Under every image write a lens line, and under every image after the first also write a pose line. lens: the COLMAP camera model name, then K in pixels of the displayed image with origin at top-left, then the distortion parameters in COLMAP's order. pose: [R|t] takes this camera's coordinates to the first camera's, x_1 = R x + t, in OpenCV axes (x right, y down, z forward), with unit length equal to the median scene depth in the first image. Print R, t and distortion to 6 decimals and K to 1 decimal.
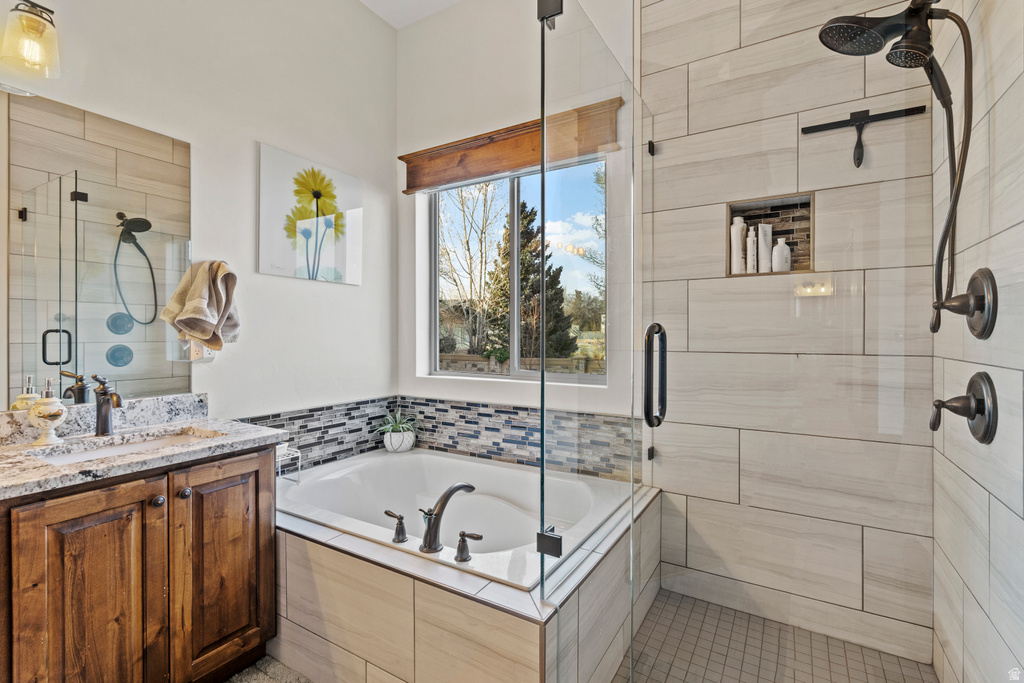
lens RADIAL K [[471.2, 0, 503.1], [0, 471.2, 334.6], [0, 0, 1]] dist [-0.002060, 0.000513]
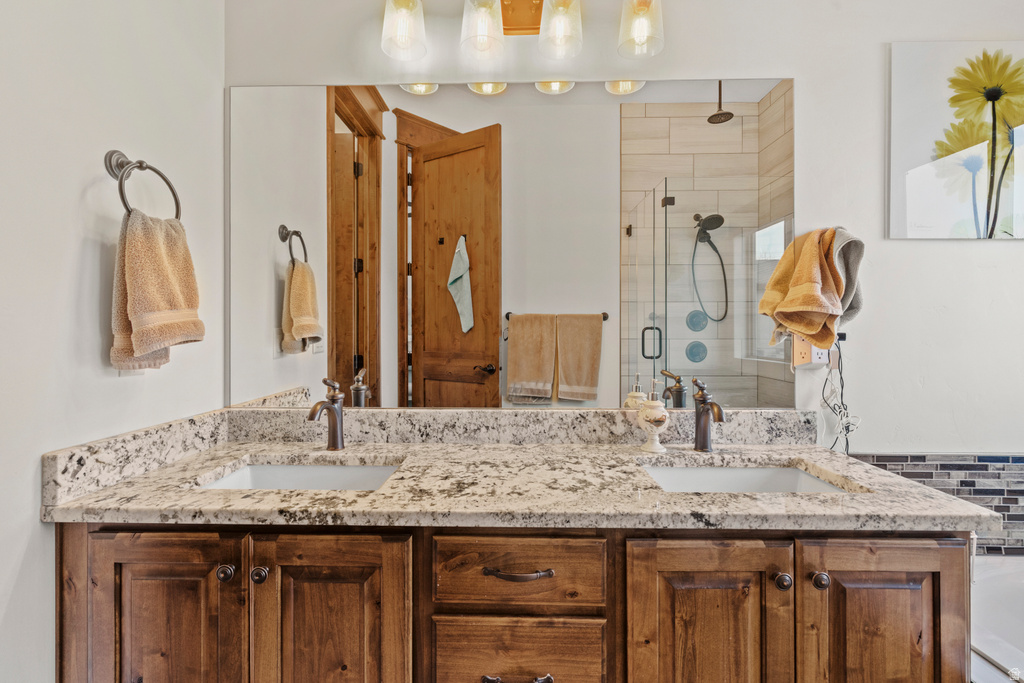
lens RADIAL K [[471.2, 0, 509.2], [0, 471.2, 334.6], [0, 0, 1]] dist [-0.002060, 0.000513]
pose [[0.506231, 0.005481, -0.862381, -0.282329], [0.000206, 0.999979, 0.006477, 0.000002], [0.862398, -0.003457, 0.506219, 0.260025]]
